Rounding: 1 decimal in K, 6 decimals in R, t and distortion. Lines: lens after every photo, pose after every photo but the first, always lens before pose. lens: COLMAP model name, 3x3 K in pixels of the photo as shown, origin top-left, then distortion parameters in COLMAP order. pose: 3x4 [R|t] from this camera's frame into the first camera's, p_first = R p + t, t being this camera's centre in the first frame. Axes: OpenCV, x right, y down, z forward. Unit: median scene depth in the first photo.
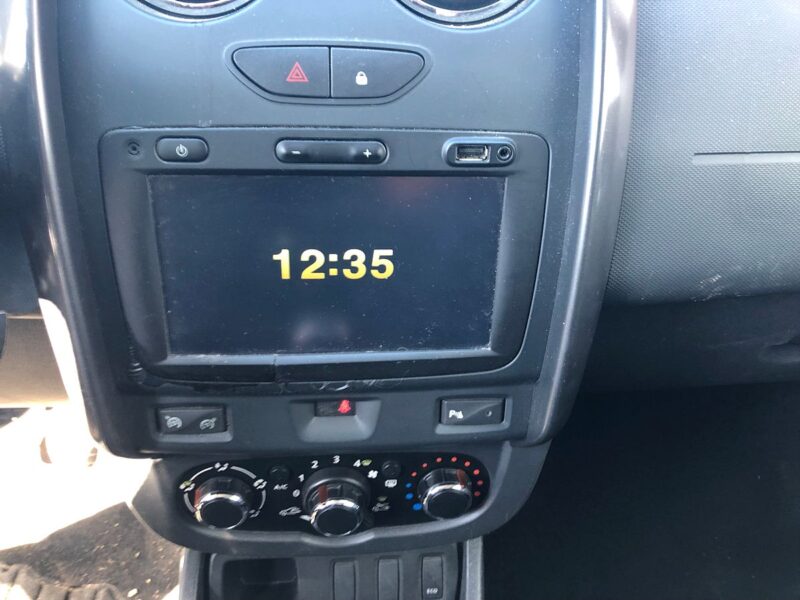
lens RADIAL K [[650.4, 0, 399.8], [0, 650.4, 296.4], [0, 0, 1]] dist [0.034345, -0.029177]
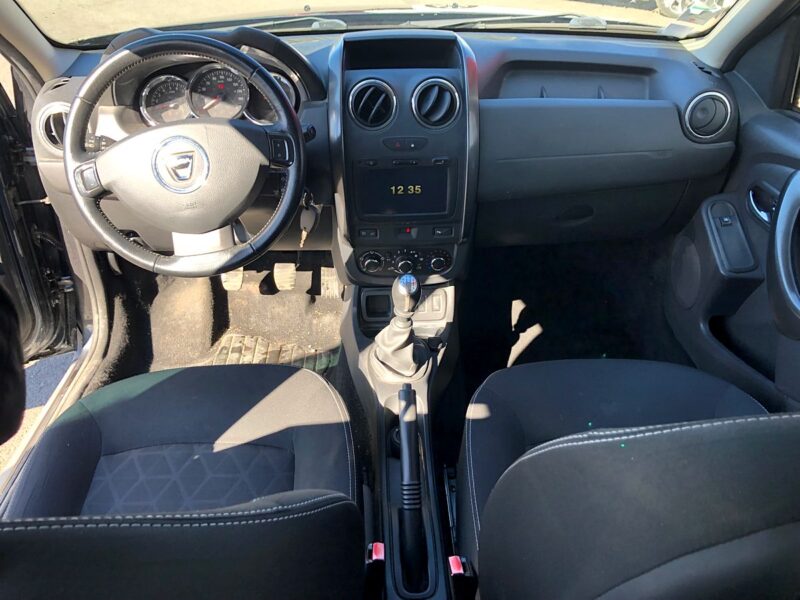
lens RADIAL K [[650.4, 0, 403.9], [0, 650.4, 305.3], [0, 0, 1]] dist [0.034345, -0.029177]
pose [[0.998546, -0.008280, -0.053268, 0.087336], [0.012704, 0.996448, 0.083249, 0.299378], [0.052389, -0.083805, 0.995104, -2.809533]]
